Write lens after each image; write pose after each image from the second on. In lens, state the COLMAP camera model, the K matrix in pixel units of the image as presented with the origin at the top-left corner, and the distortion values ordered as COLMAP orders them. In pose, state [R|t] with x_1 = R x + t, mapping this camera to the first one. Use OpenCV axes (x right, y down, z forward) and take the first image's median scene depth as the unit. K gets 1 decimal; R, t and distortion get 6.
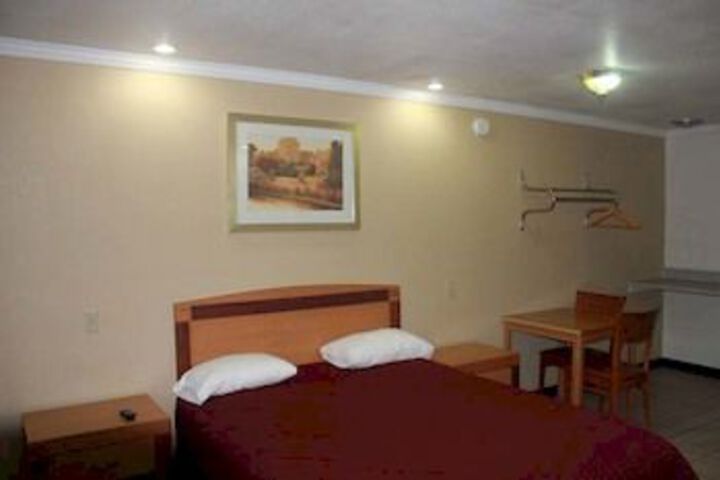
lens RADIAL K [[623.1, 0, 359.4], [0, 623.1, 251.9], [0, 0, 1]] dist [-0.157151, 0.173986]
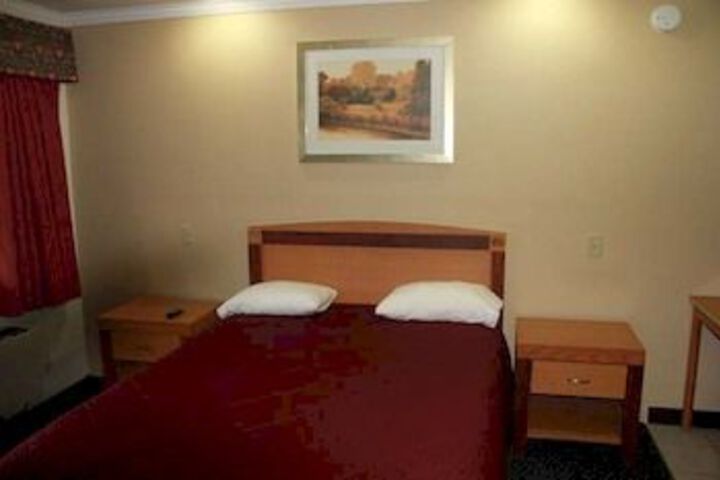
lens RADIAL K [[623.1, 0, 359.4], [0, 623.1, 251.9], [0, 0, 1]] dist [-0.157151, 0.173986]
pose [[0.687124, 0.123800, -0.715915, 0.571116], [-0.040905, 0.990404, 0.132007, -0.023177], [0.725388, -0.061421, 0.685595, 0.342539]]
